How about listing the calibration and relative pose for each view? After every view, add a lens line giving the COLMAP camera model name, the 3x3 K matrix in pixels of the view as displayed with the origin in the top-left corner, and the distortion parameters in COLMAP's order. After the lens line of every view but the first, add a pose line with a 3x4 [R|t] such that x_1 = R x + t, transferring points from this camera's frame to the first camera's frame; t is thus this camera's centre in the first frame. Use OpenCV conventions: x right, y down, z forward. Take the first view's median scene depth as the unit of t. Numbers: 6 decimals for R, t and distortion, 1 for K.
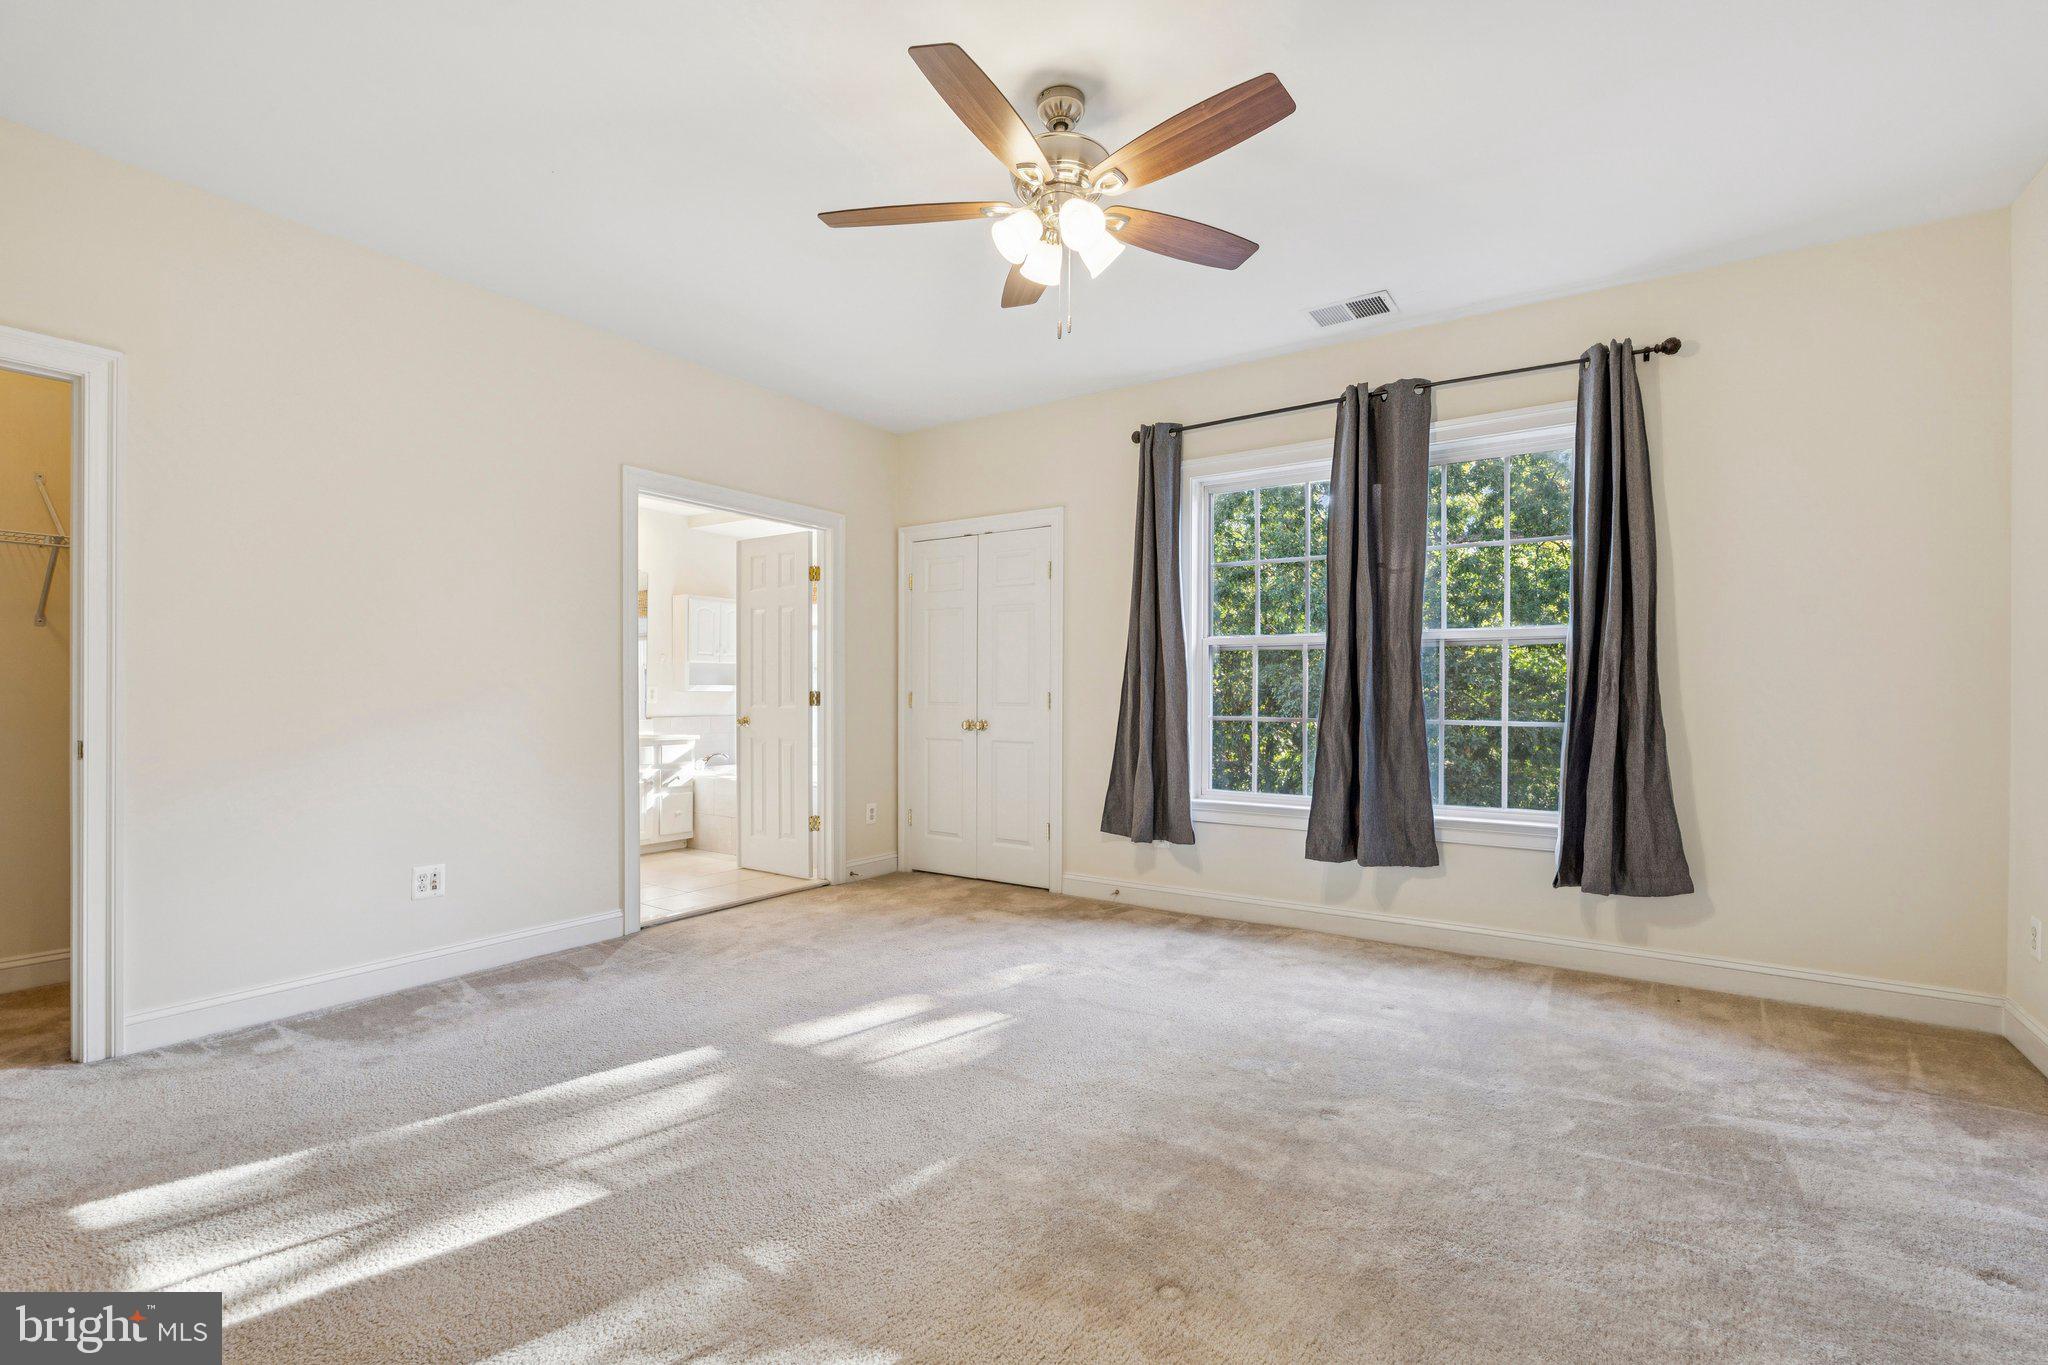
lens RADIAL K [[910.8, 0, 1025.9], [0, 910.8, 703.5], [0, 0, 1]] dist [-0.003729, -0.000467]
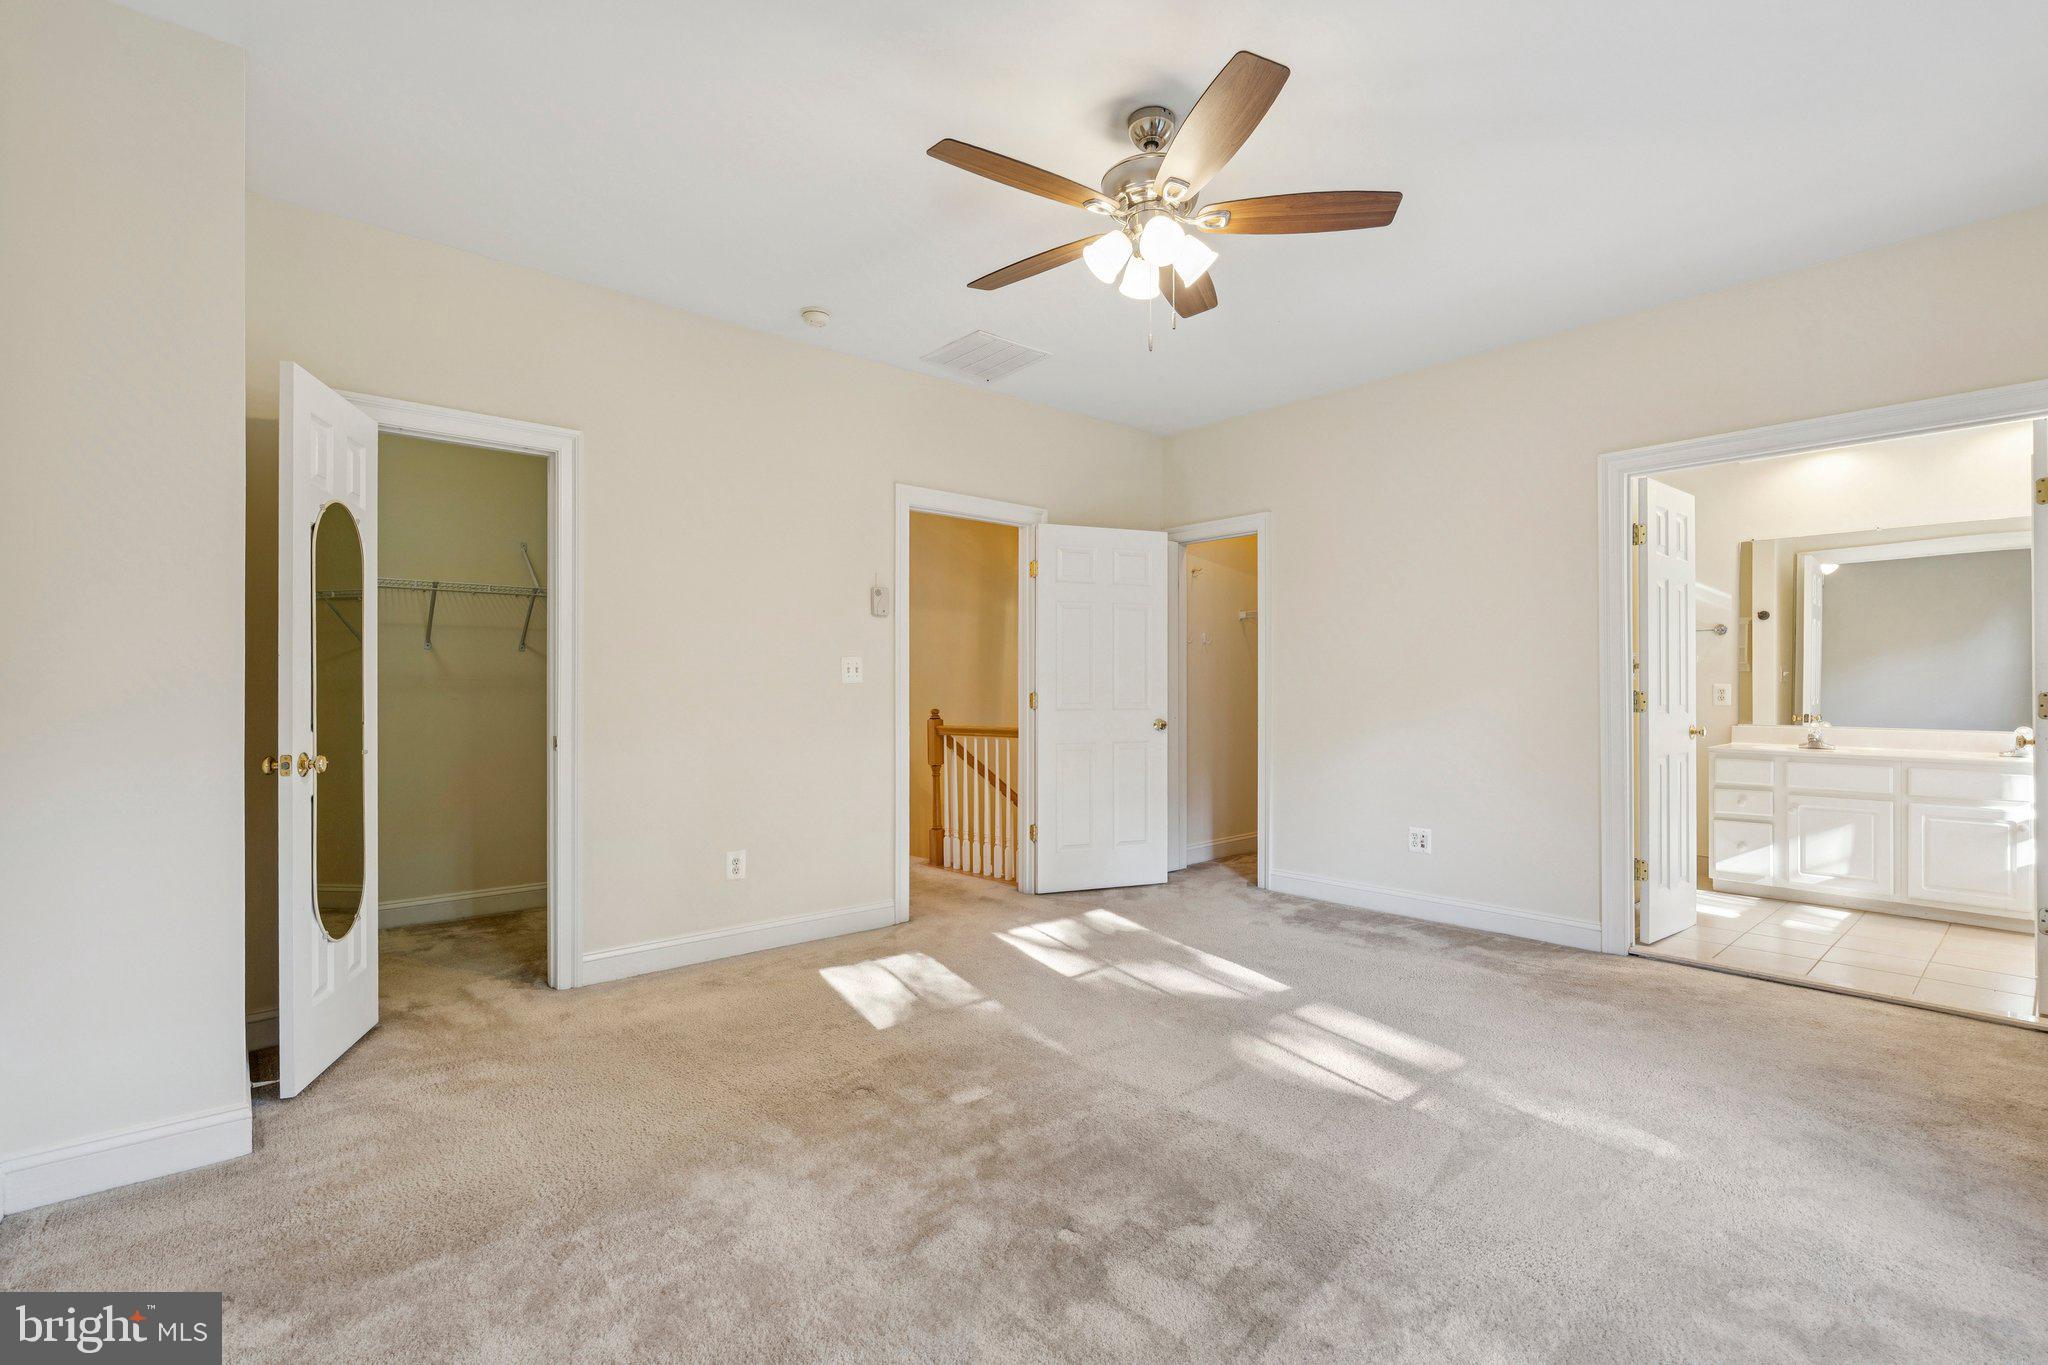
lens RADIAL K [[934.2, 0, 1017.7], [0, 934.2, 679.9], [0, 0, 1]] dist [-0.009609, -0.000182]
pose [[-0.258139, -0.010341, -0.966052, 0.966342], [-0.012789, 0.999892, -0.007286, -0.020010], [0.966023, 0.010474, -0.258243, 0.979682]]
